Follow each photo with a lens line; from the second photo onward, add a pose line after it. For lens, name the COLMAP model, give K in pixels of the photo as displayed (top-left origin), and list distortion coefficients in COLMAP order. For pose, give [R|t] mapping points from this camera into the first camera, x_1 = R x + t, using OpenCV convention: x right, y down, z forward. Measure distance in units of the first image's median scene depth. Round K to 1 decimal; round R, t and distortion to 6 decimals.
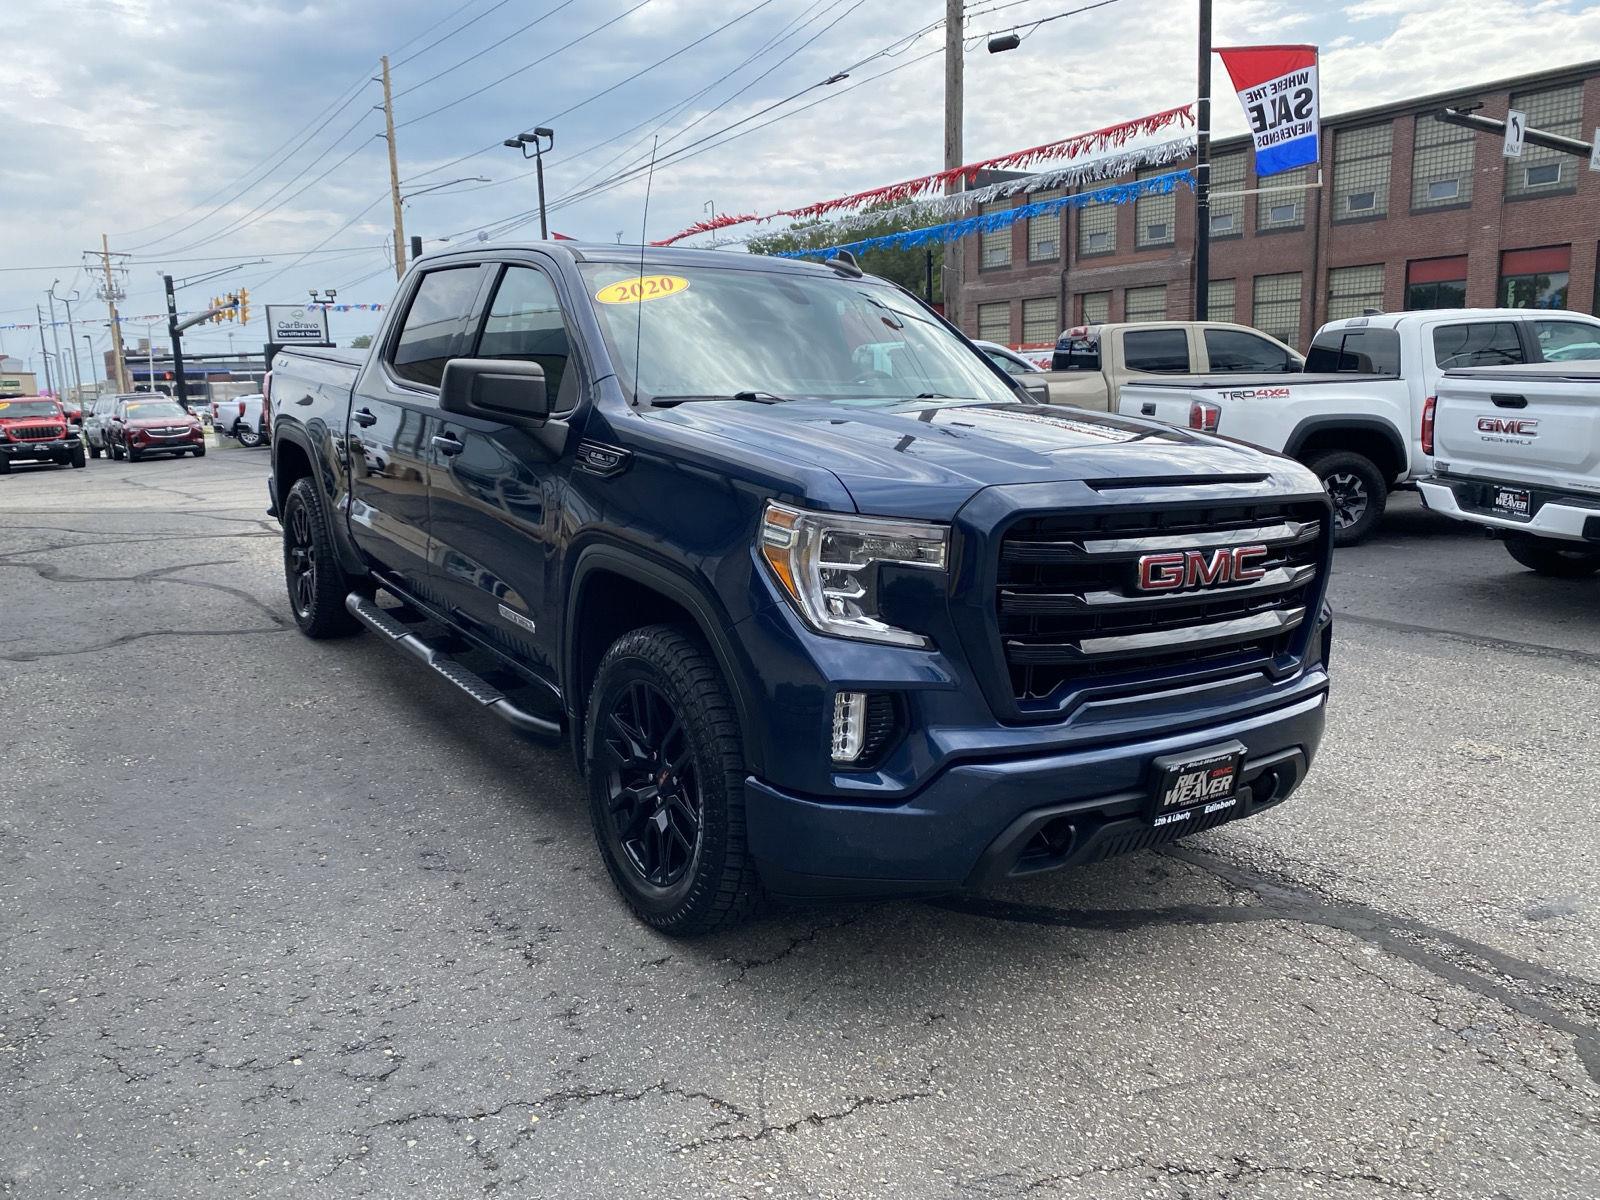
lens RADIAL K [[1220.6, 0, 781.0], [0, 1220.6, 604.3], [0, 0, 1]] dist [0.014658, -0.003106]
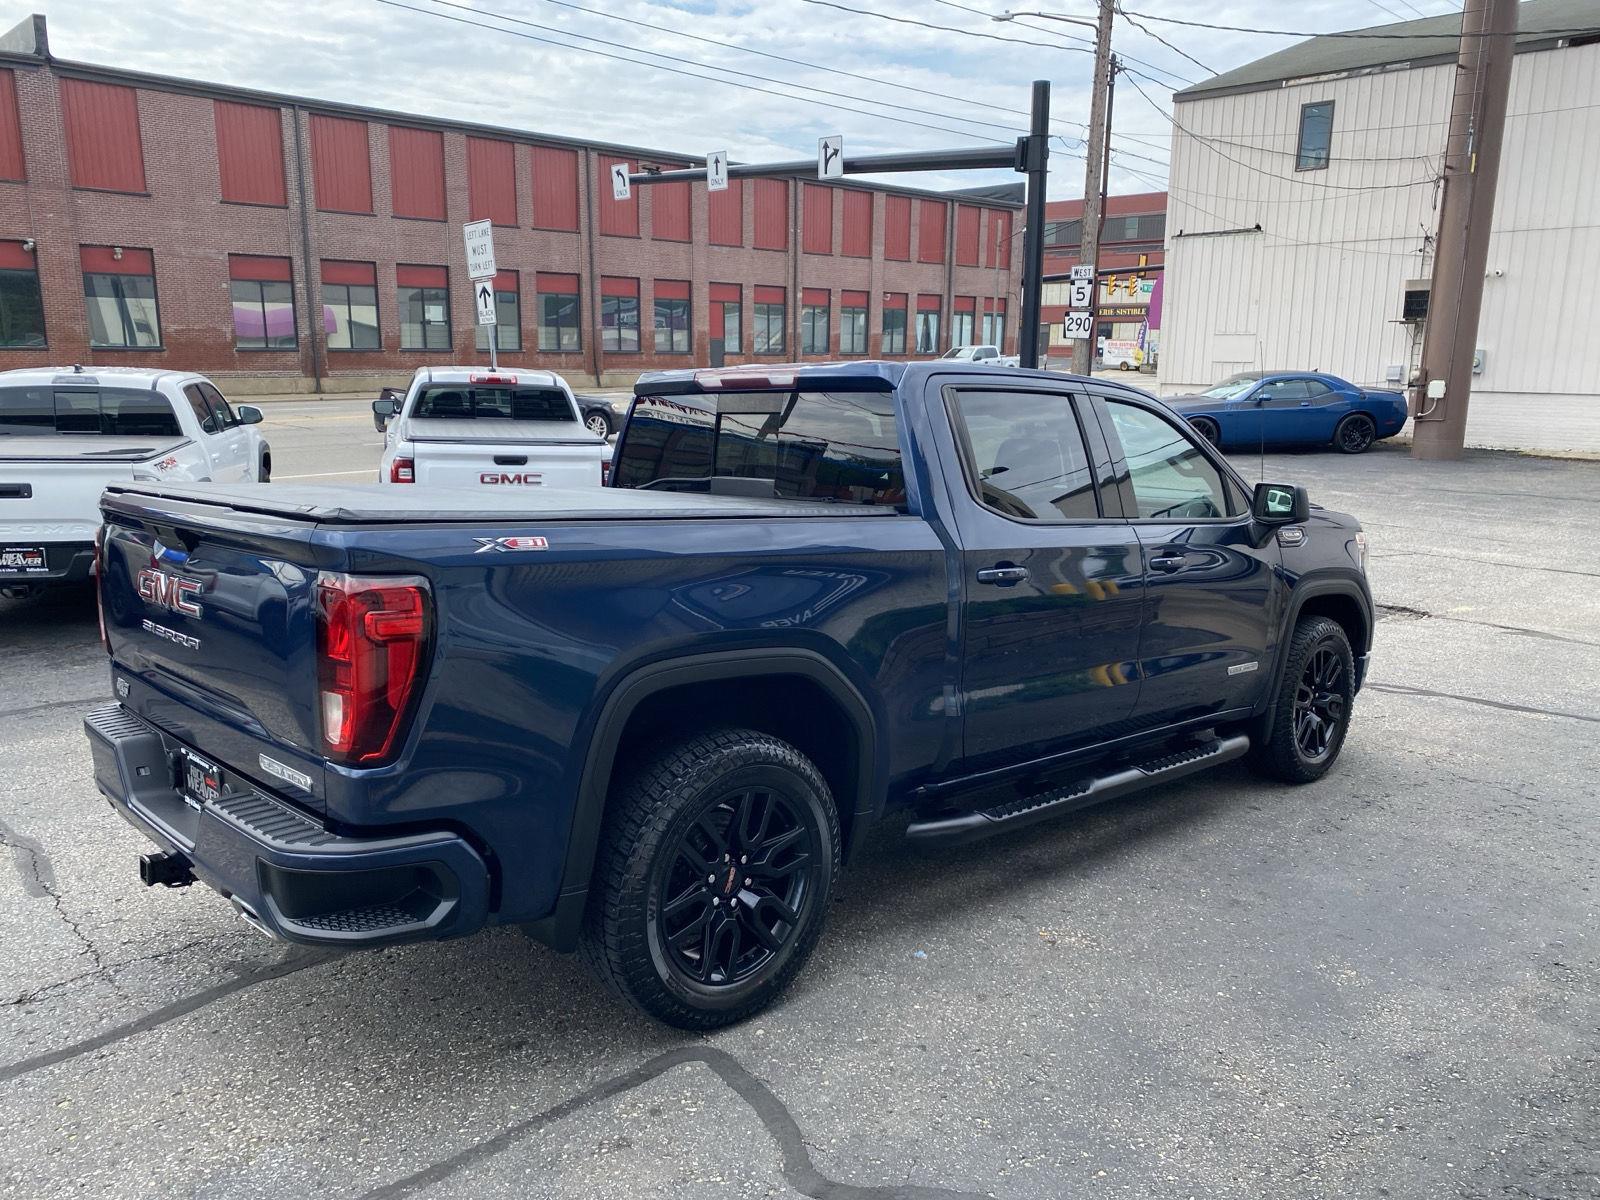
lens RADIAL K [[1217.8, 0, 808.5], [0, 1217.8, 607.1], [0, 0, 1]] dist [0.021788, -0.016188]
pose [[-0.181562, -0.176364, 0.967435, -1.152471], [0.172176, 0.962889, 0.207848, -0.338176], [-0.968190, 0.204306, -0.144458, 1.322712]]
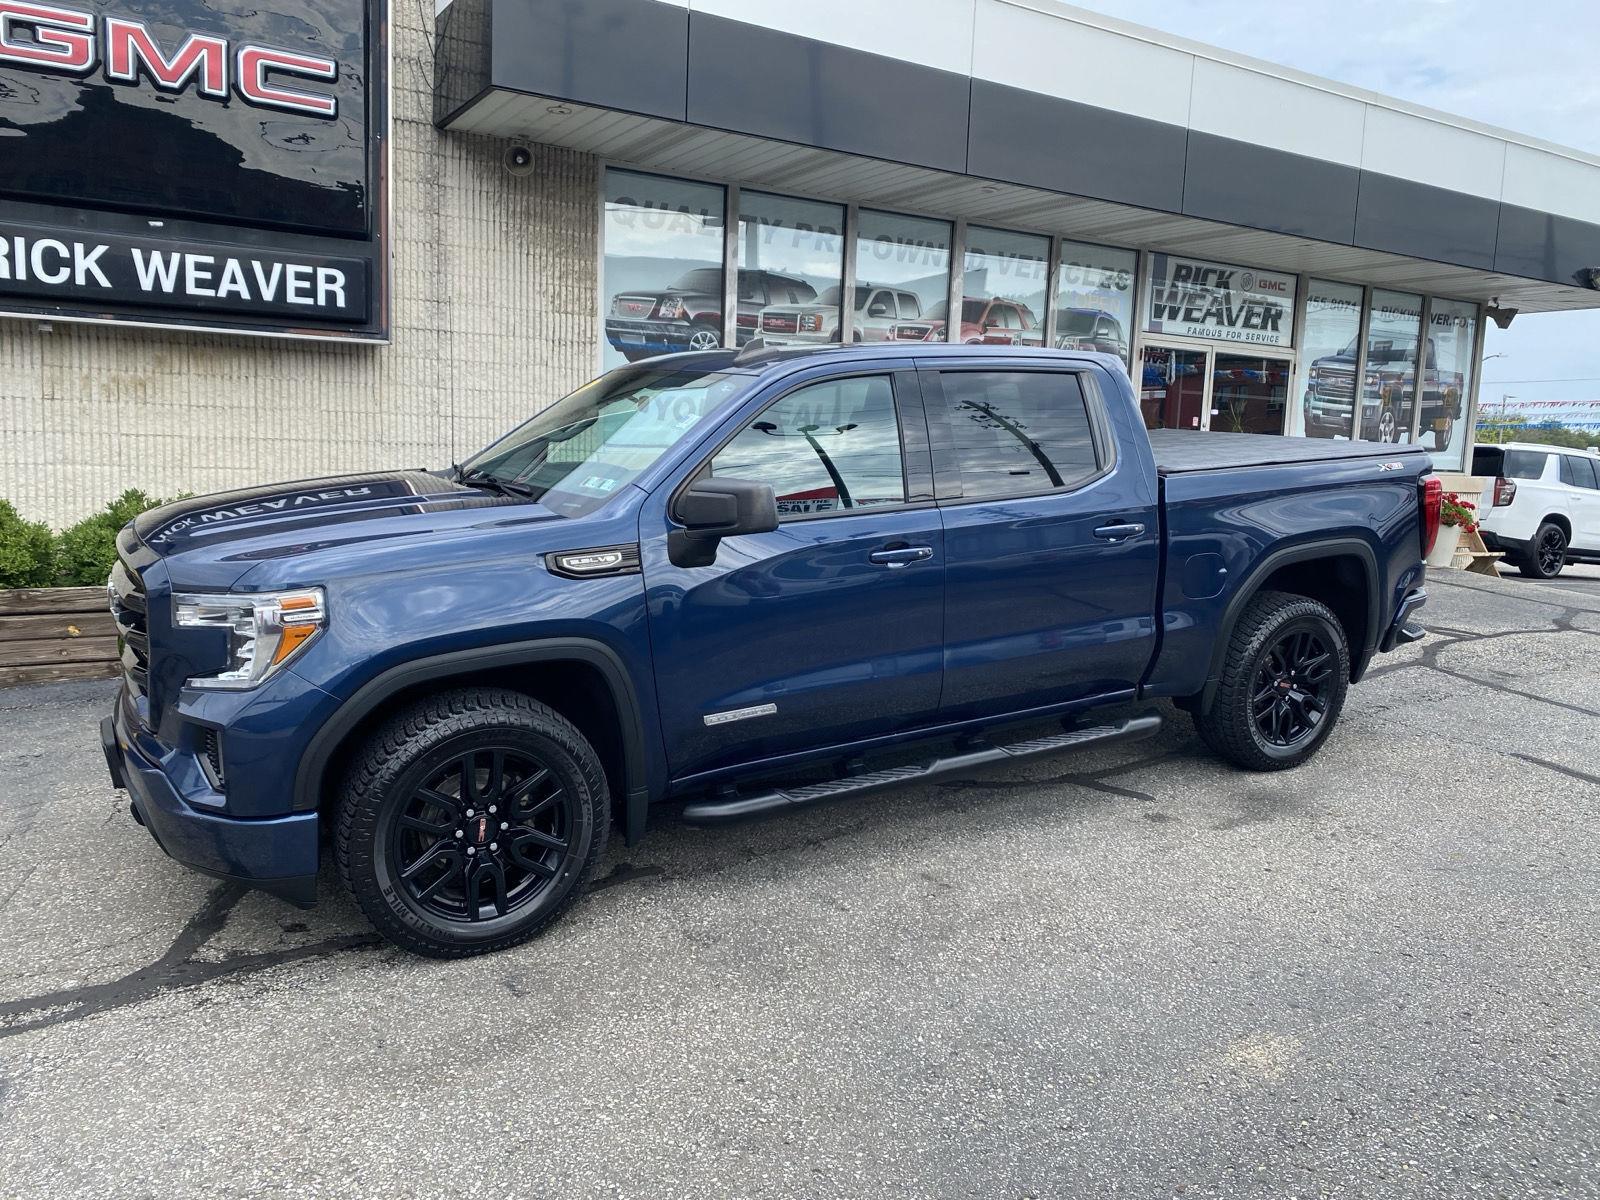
lens RADIAL K [[1203.4, 0, 779.0], [0, 1203.4, 582.9], [0, 0, 1]] dist [0.045820, -0.059665]
pose [[-0.069060, 0.138501, -0.987952, 0.982420], [-0.210274, 0.966047, 0.150128, -0.243013], [0.975200, 0.218109, -0.037592, 1.064454]]
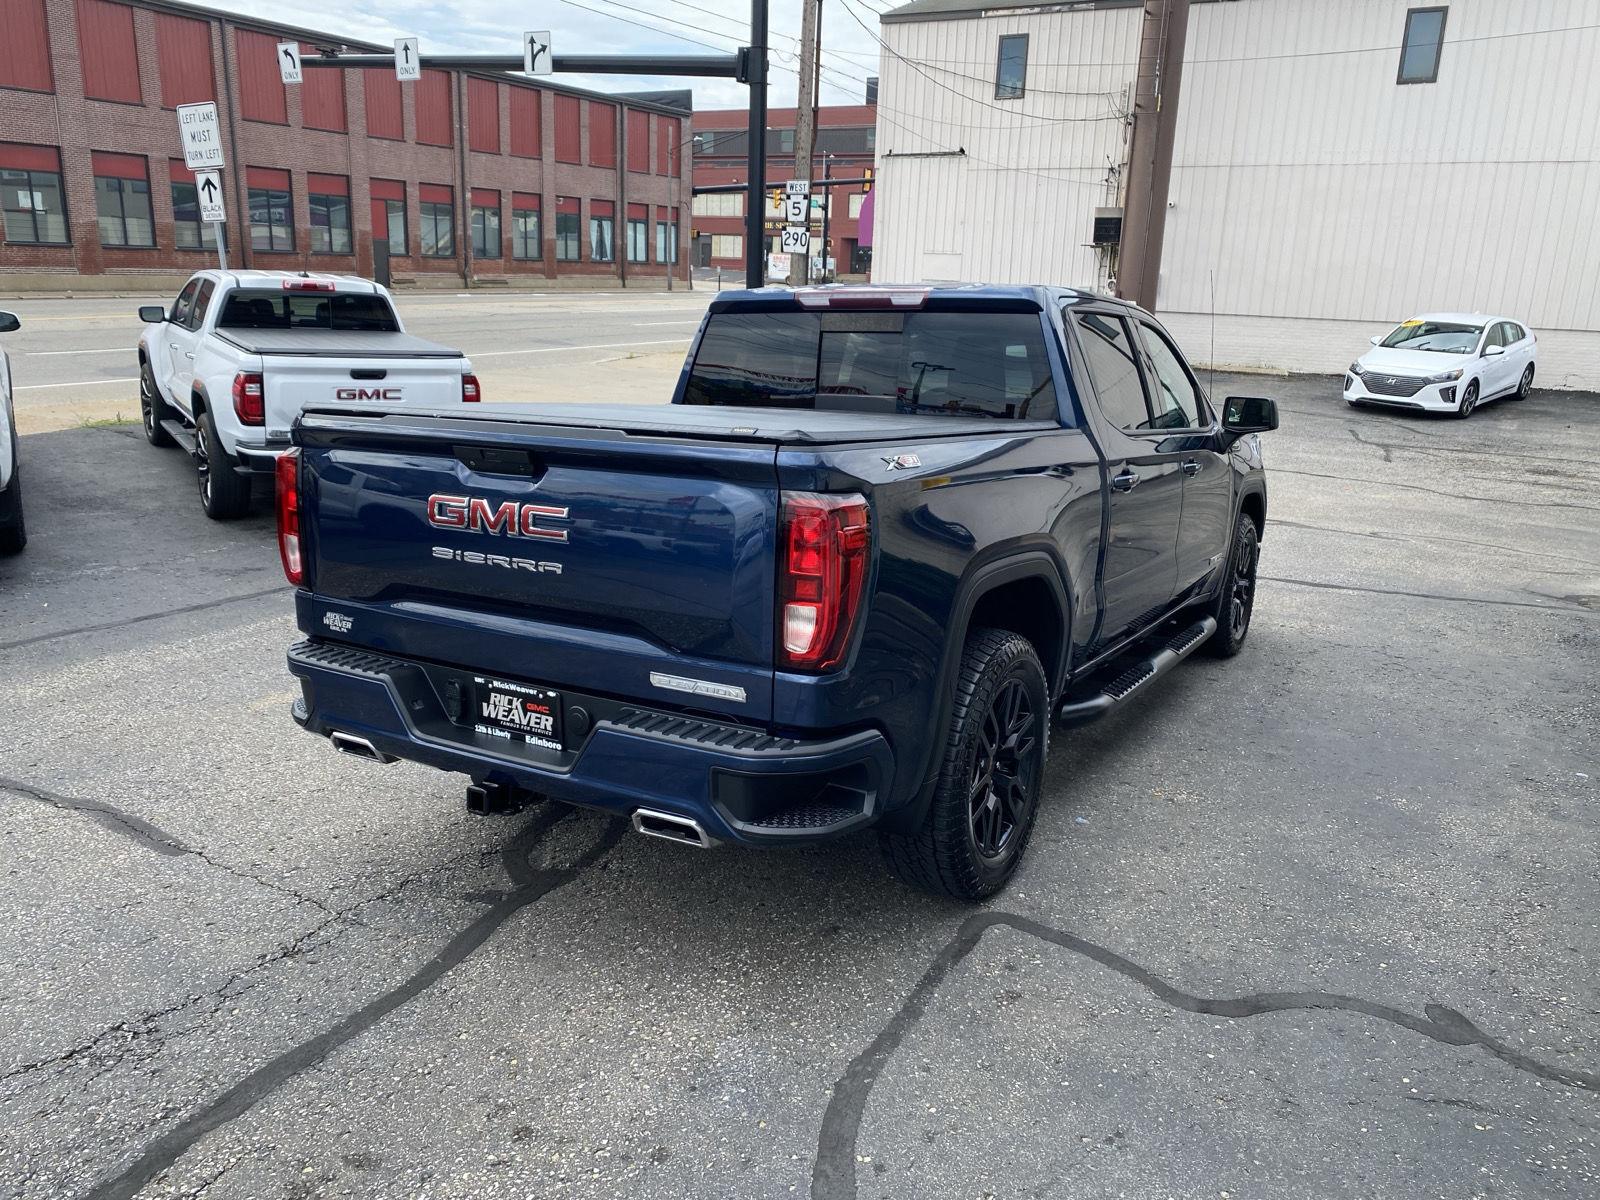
lens RADIAL K [[1224.1, 0, 797.3], [0, 1224.1, 582.6], [0, 0, 1]] dist [0.032783, -0.041231]
pose [[-0.440953, -0.210647, 0.872461, -1.093680], [0.140725, 0.943819, 0.299001, -0.406957], [-0.886429, 0.254622, -0.386536, 1.676262]]
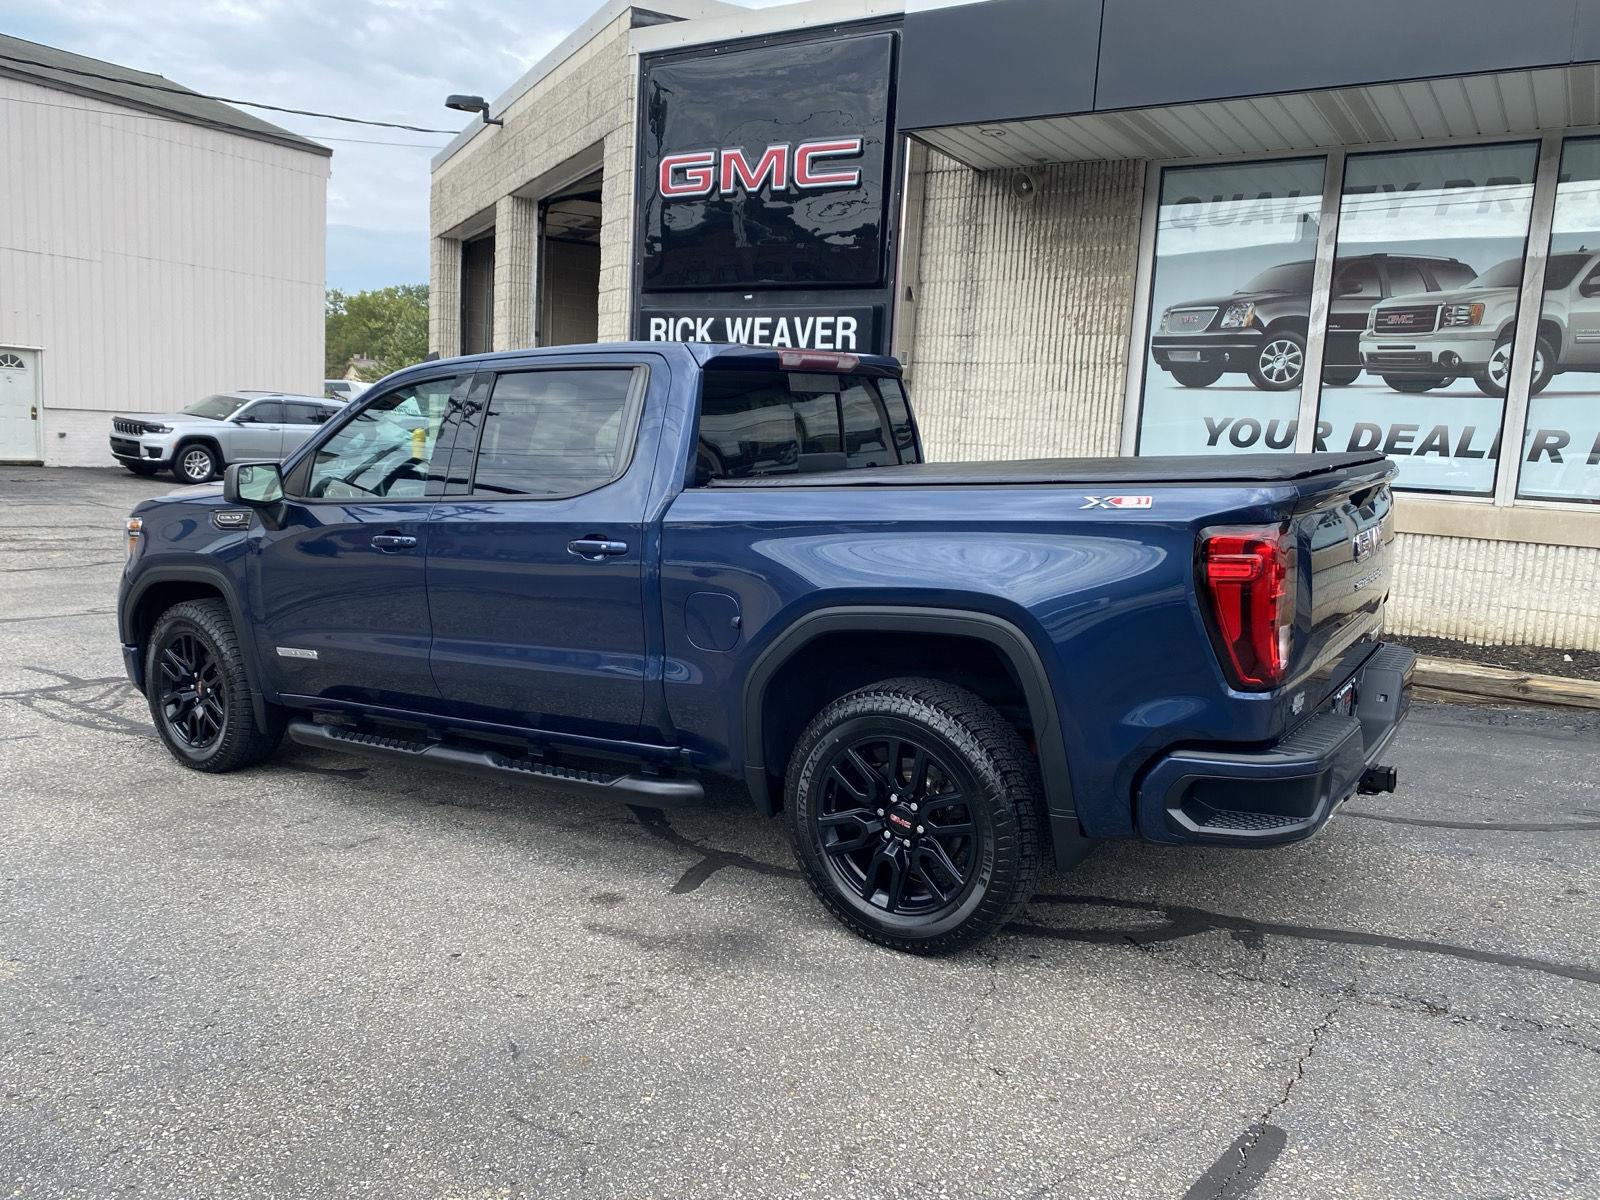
lens RADIAL K [[1204.6, 0, 790.7], [0, 1204.6, 596.3], [0, 0, 1]] dist [0.046495, -0.051406]
pose [[-0.924660, 0.030791, -0.379547, 0.172778], [-0.093352, 0.947981, 0.304332, -0.433932], [0.369174, 0.316835, -0.873685, 2.099442]]
